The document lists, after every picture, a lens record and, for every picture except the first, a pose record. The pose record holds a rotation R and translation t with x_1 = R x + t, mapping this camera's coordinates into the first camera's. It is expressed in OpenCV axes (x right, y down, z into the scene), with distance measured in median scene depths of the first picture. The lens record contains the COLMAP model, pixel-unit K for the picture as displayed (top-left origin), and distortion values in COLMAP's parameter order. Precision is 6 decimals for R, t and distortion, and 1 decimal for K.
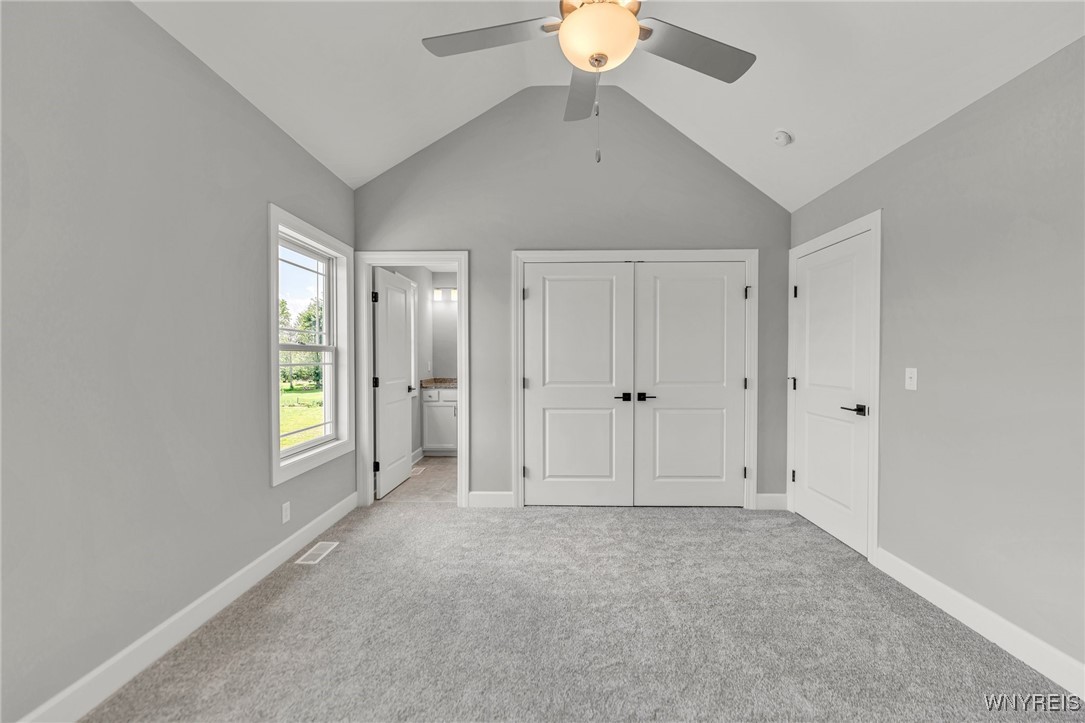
lens RADIAL K [[438.4, 0, 543.0], [0, 438.4, 362.5], [0, 0, 1]] dist [0.000277, 0.000060]
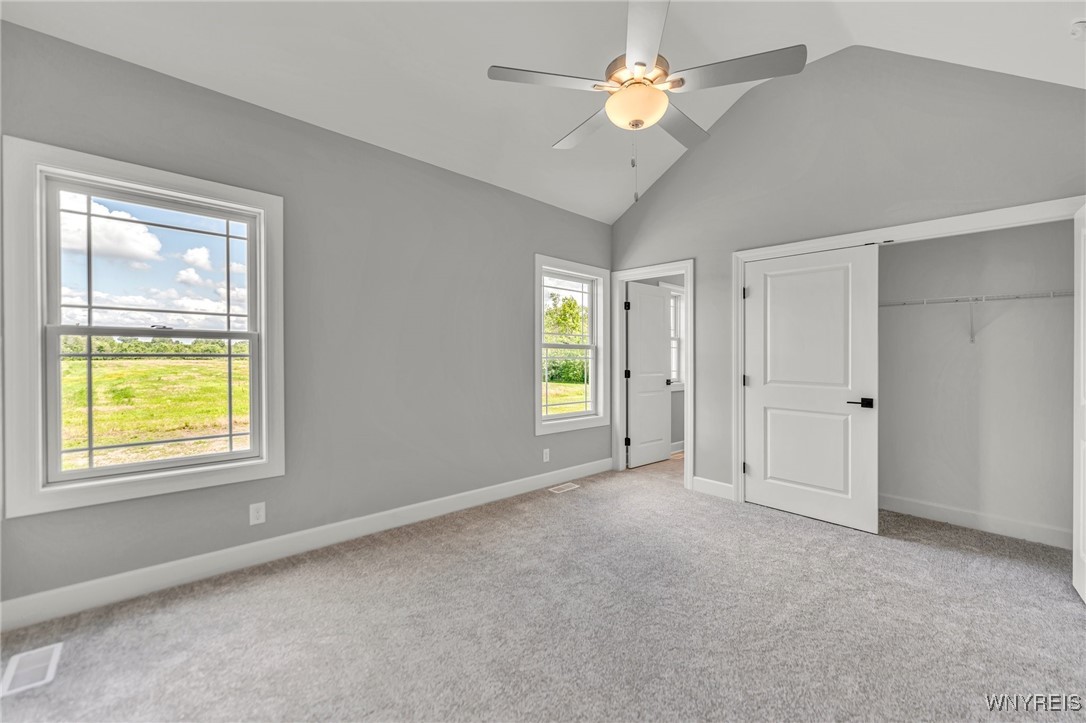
lens RADIAL K [[435.6, 0, 544.1], [0, 435.6, 363.0], [0, 0, 1]] dist [0.001125, -0.000073]
pose [[0.696826, 0.023439, -0.716857, 0.372225], [-0.022498, 0.999688, 0.010817, 0.006454], [0.716887, 0.008591, 0.697136, -0.040907]]
